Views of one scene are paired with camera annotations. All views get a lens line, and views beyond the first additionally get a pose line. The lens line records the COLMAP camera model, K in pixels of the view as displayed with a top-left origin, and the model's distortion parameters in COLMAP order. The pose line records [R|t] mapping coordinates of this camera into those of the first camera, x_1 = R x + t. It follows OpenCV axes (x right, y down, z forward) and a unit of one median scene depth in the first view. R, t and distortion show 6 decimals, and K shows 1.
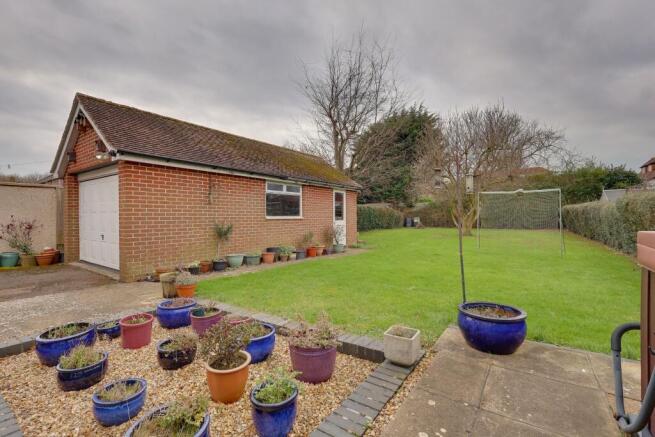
lens RADIAL K [[301.7, 0, 329.3], [0, 301.7, 218.6], [0, 0, 1]] dist [0.004812, -0.000241]
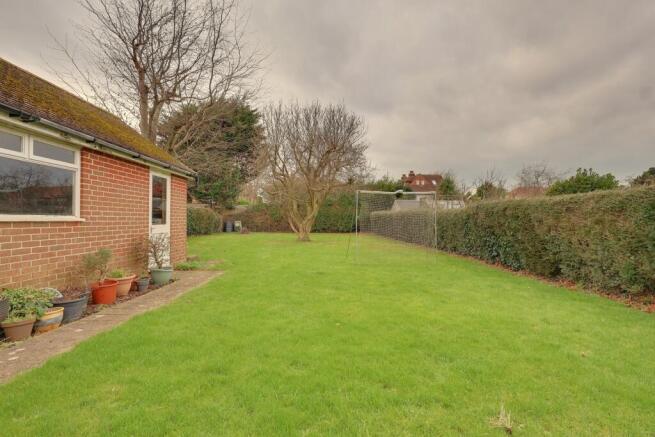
lens RADIAL K [[301.7, 0, 323.3], [0, 301.7, 217.4], [0, 0, 1]] dist [0.004812, -0.000241]
pose [[0.815424, 0.016413, 0.578631, -0.038052], [-0.006914, 0.999803, -0.018615, 0.000150], [-0.578822, 0.011178, 0.815377, 0.286669]]
